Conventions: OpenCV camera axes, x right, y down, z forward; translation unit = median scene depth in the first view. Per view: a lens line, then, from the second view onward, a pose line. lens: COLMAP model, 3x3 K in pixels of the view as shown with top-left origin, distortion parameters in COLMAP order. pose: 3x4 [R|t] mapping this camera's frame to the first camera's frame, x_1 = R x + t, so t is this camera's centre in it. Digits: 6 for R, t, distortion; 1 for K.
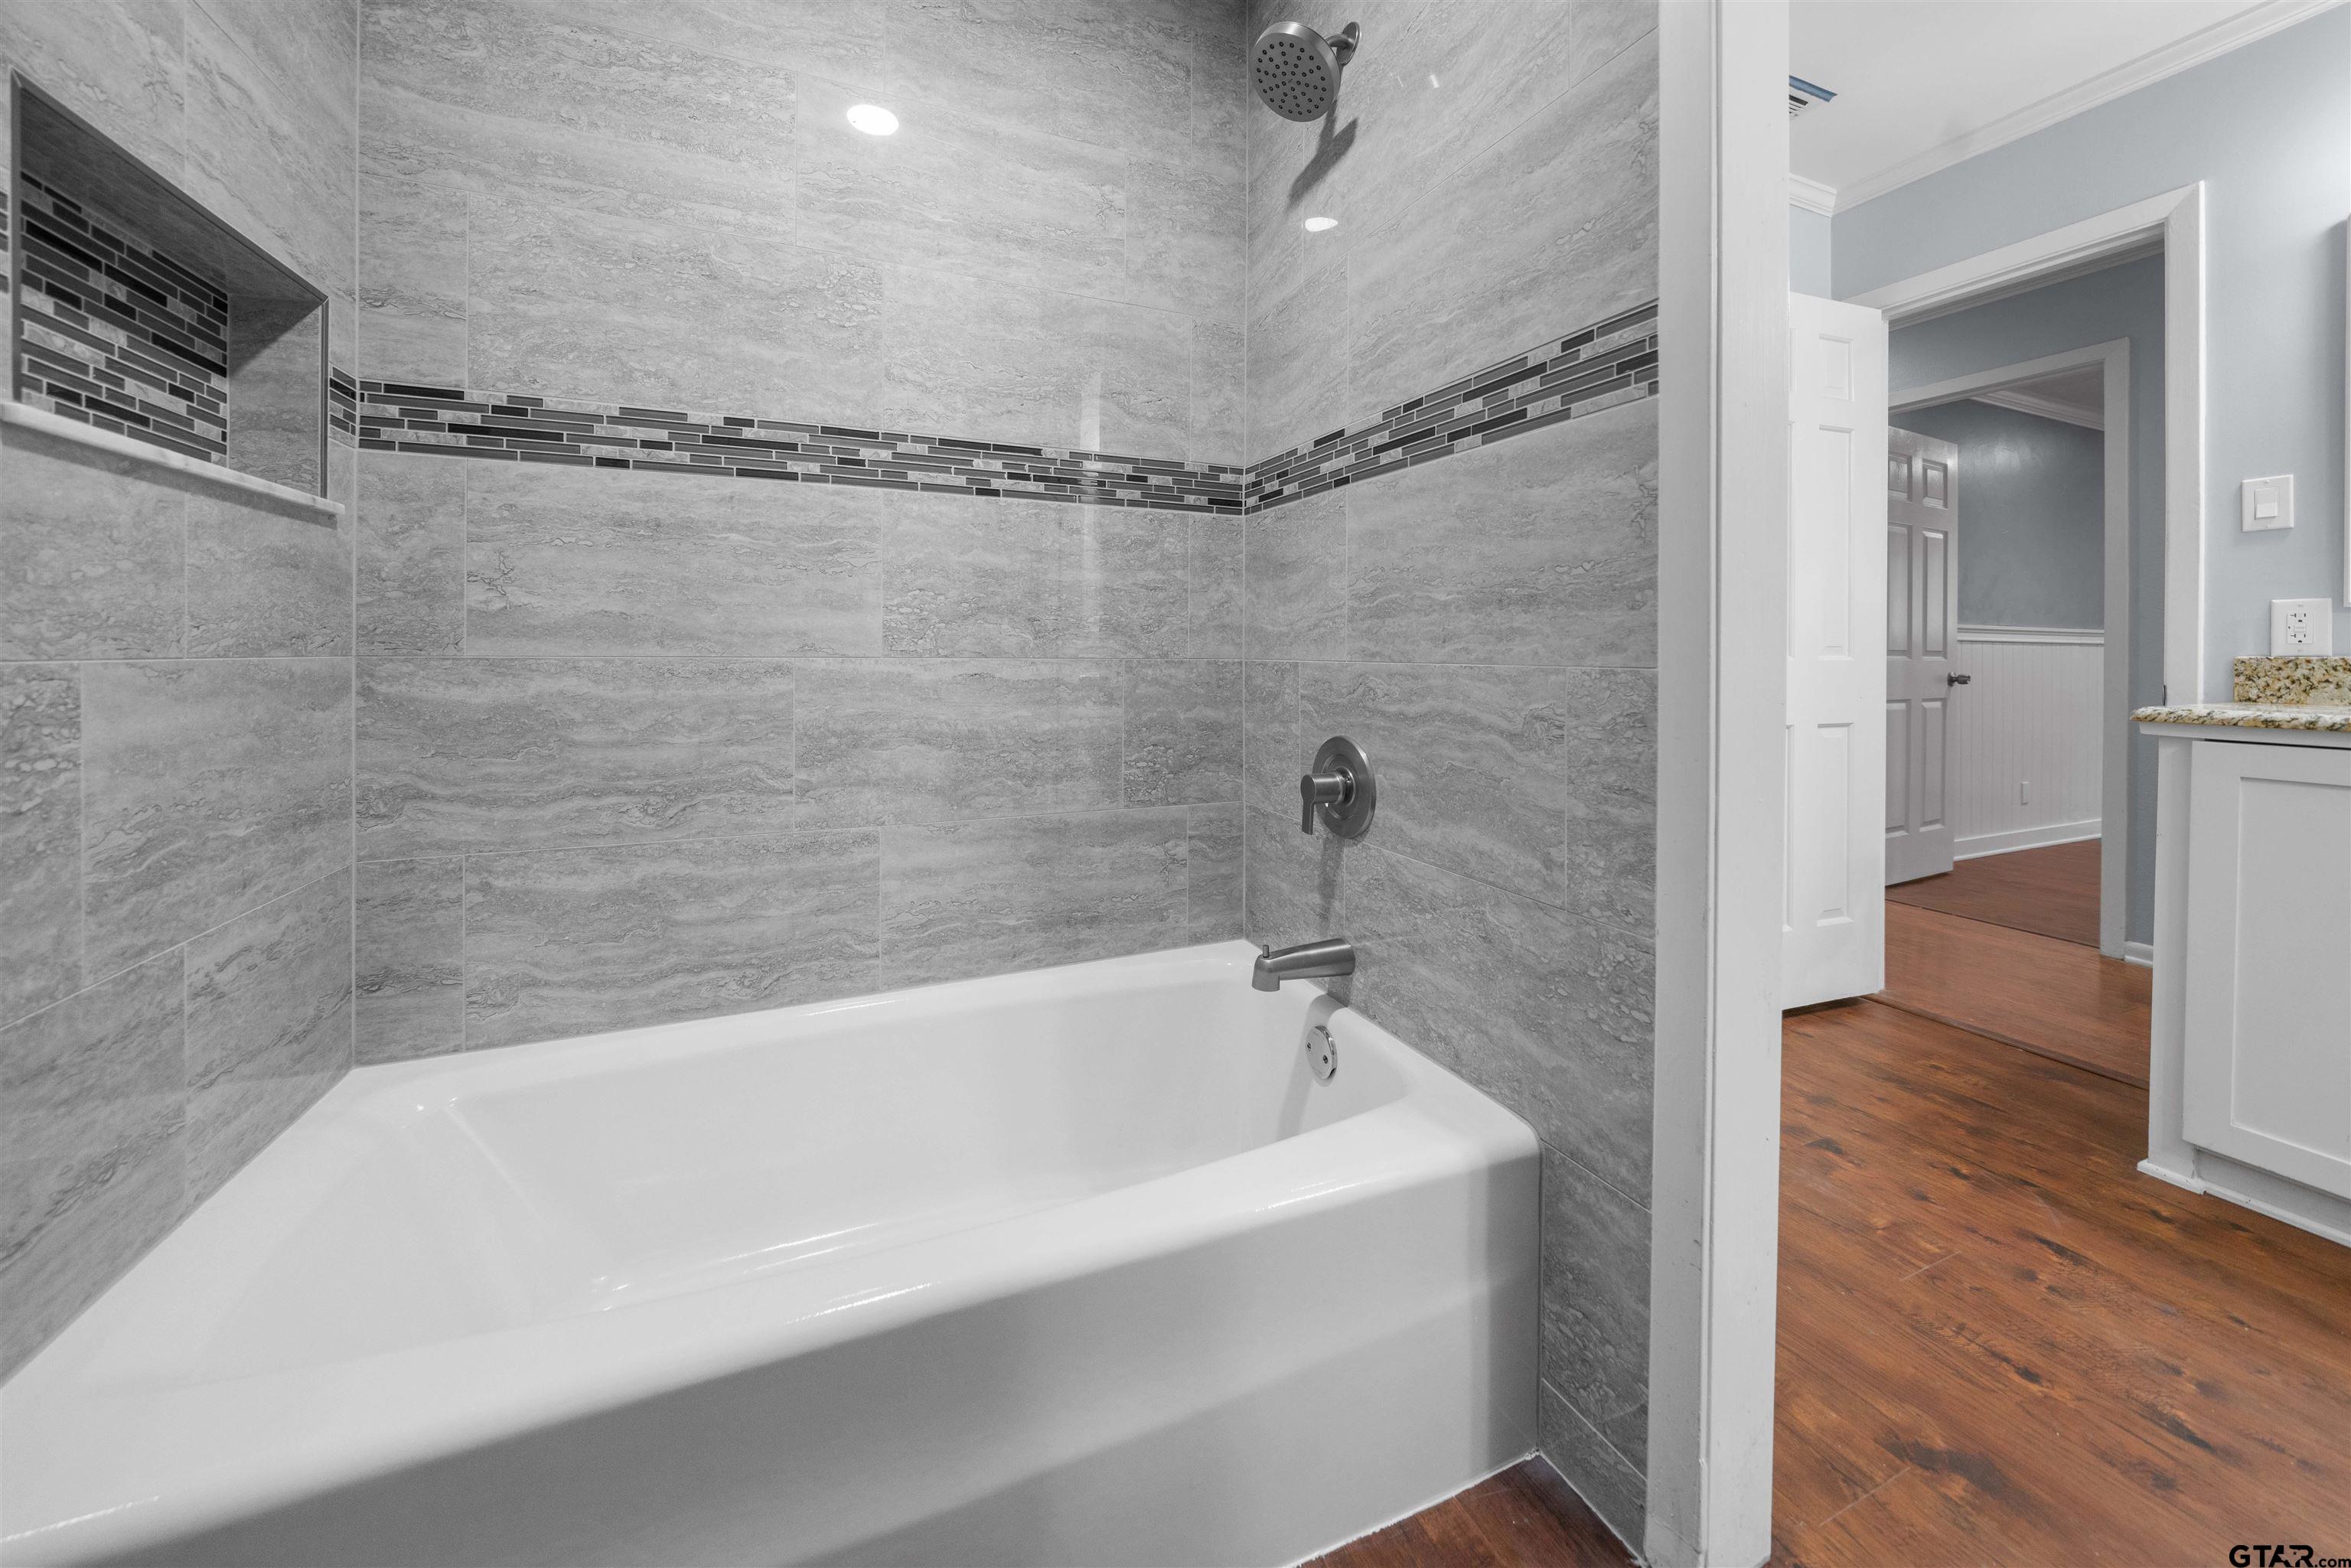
lens RADIAL K [[820.3, 0, 1192.9], [0, 820.3, 653.1], [0, 0, 1]] dist [-0.007729, 0.001171]
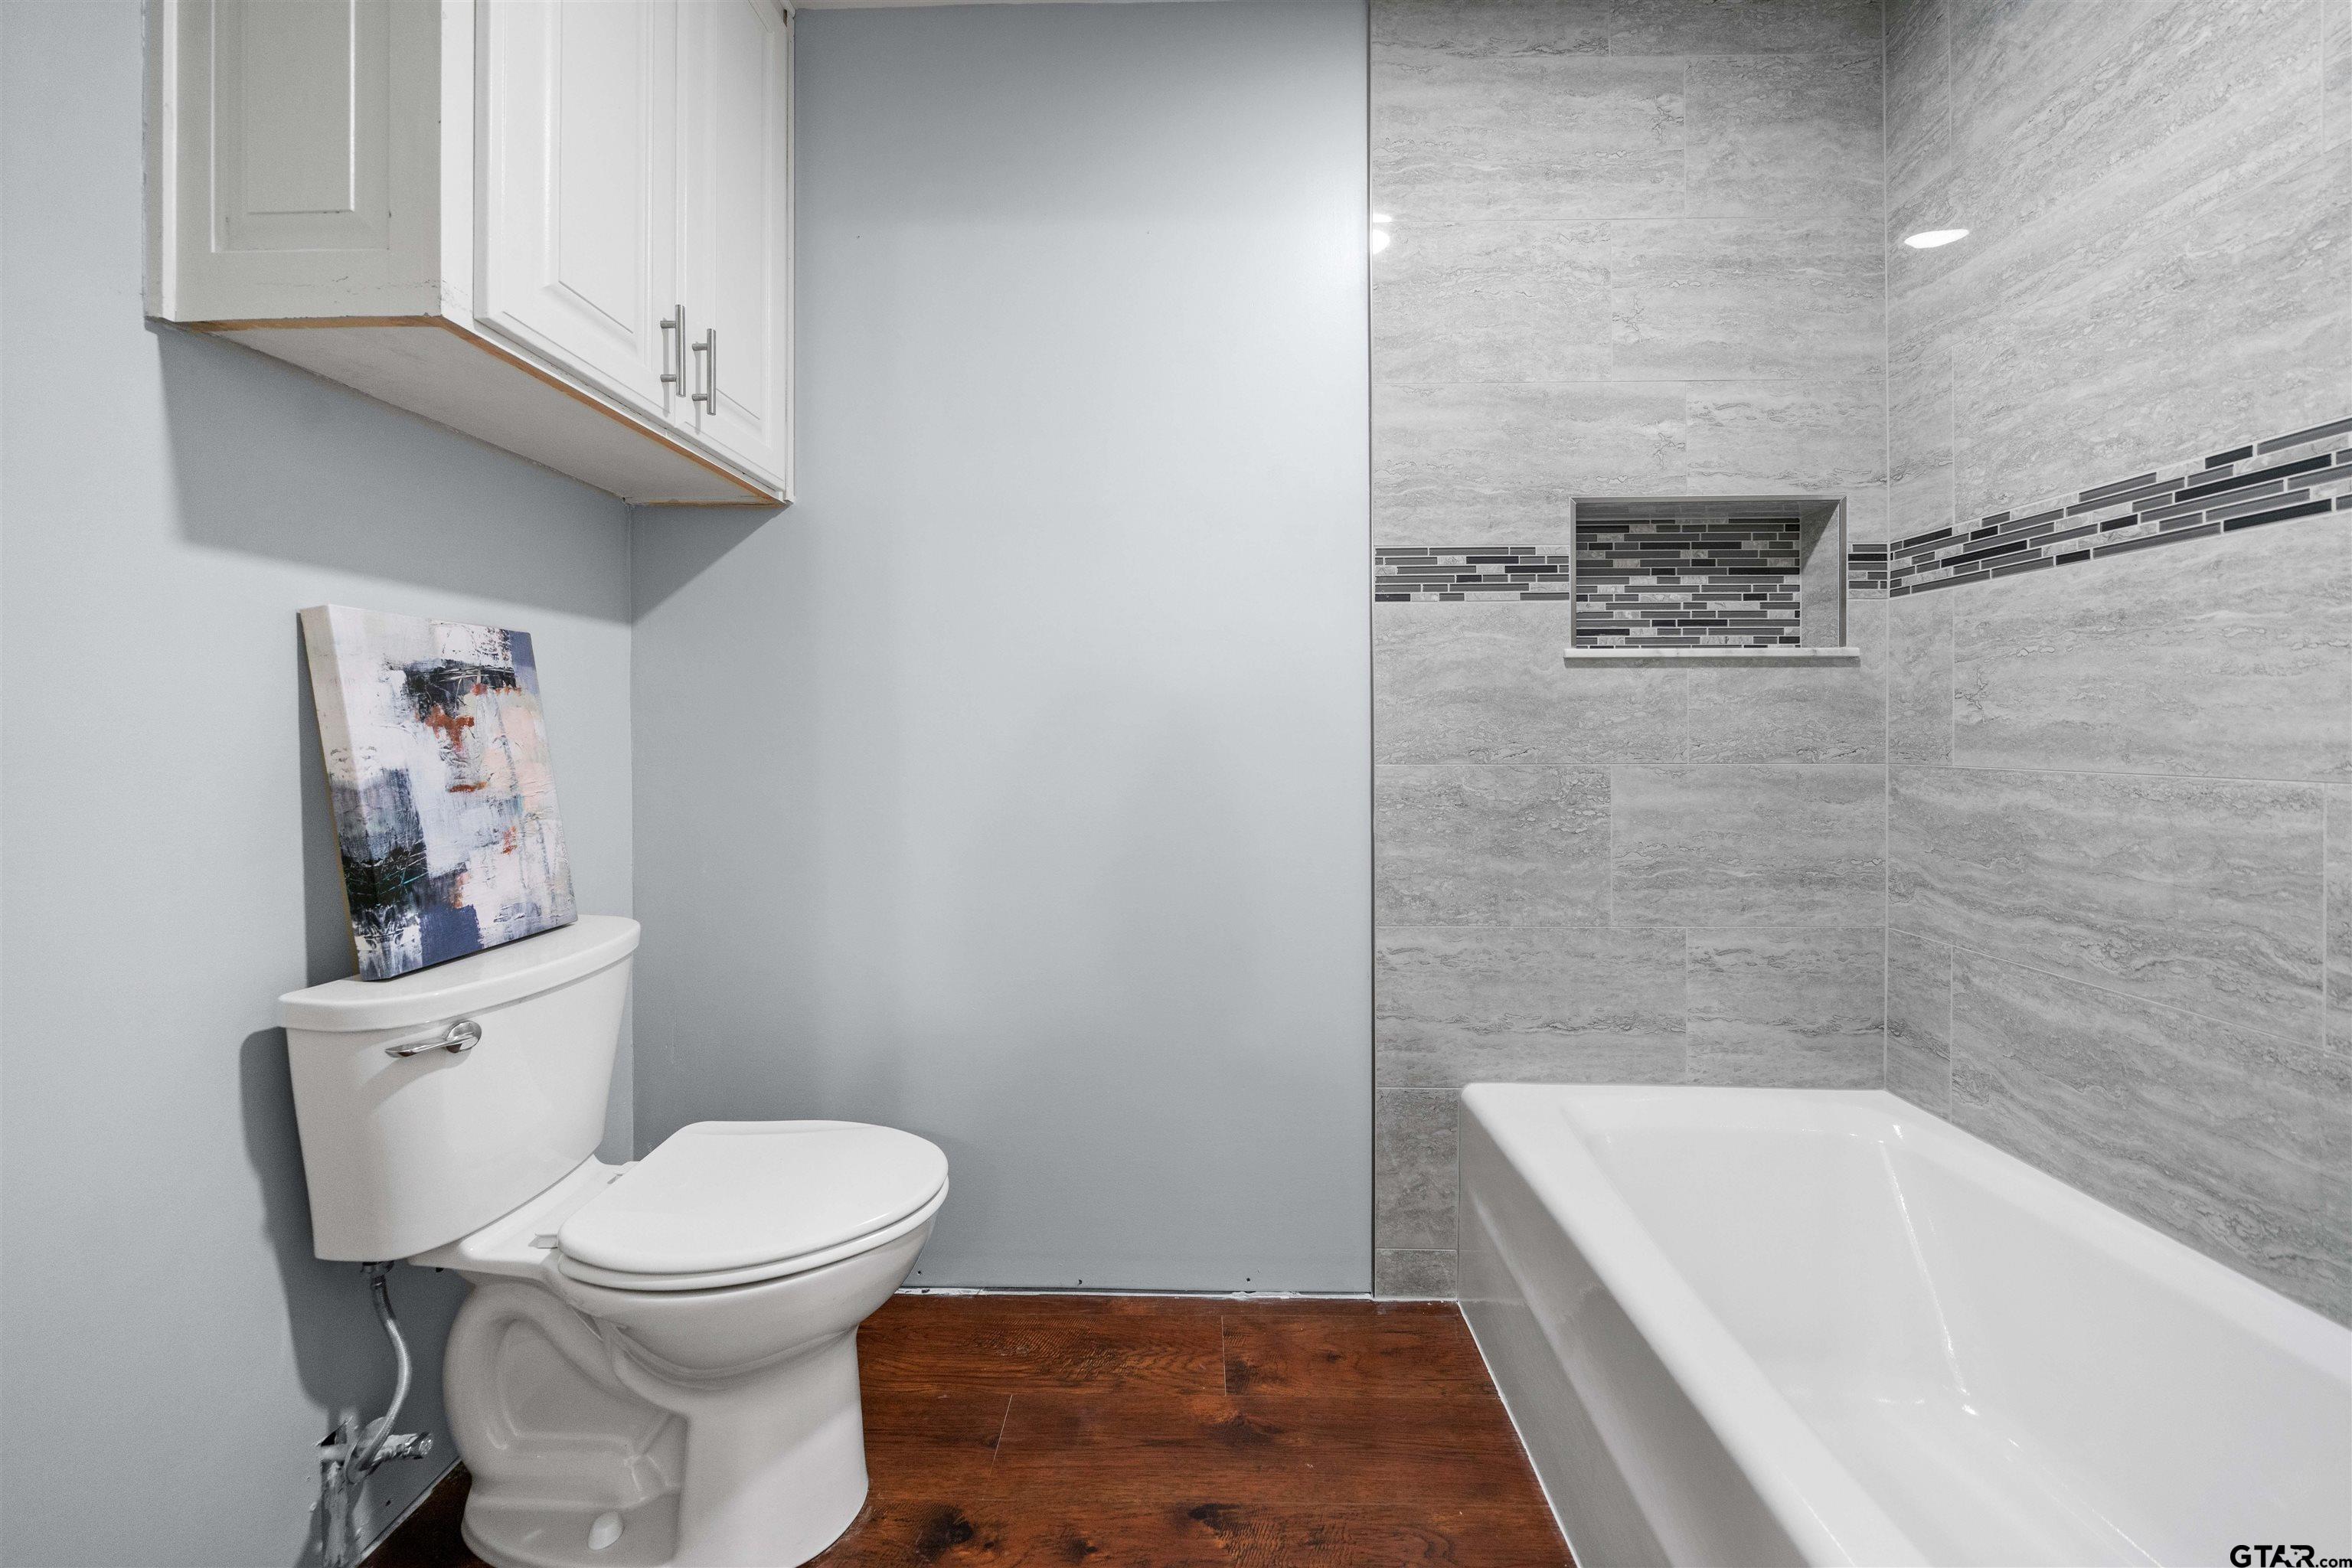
lens RADIAL K [[820.6, 0, 1182.0], [0, 820.6, 741.7], [0, 0, 1]] dist [-0.007729, 0.001171]
pose [[-0.398169, 0.003012, -0.917307, 0.539778], [-0.004415, 0.999977, 0.005200, -0.030681], [0.917302, 0.006121, -0.398146, 0.480555]]
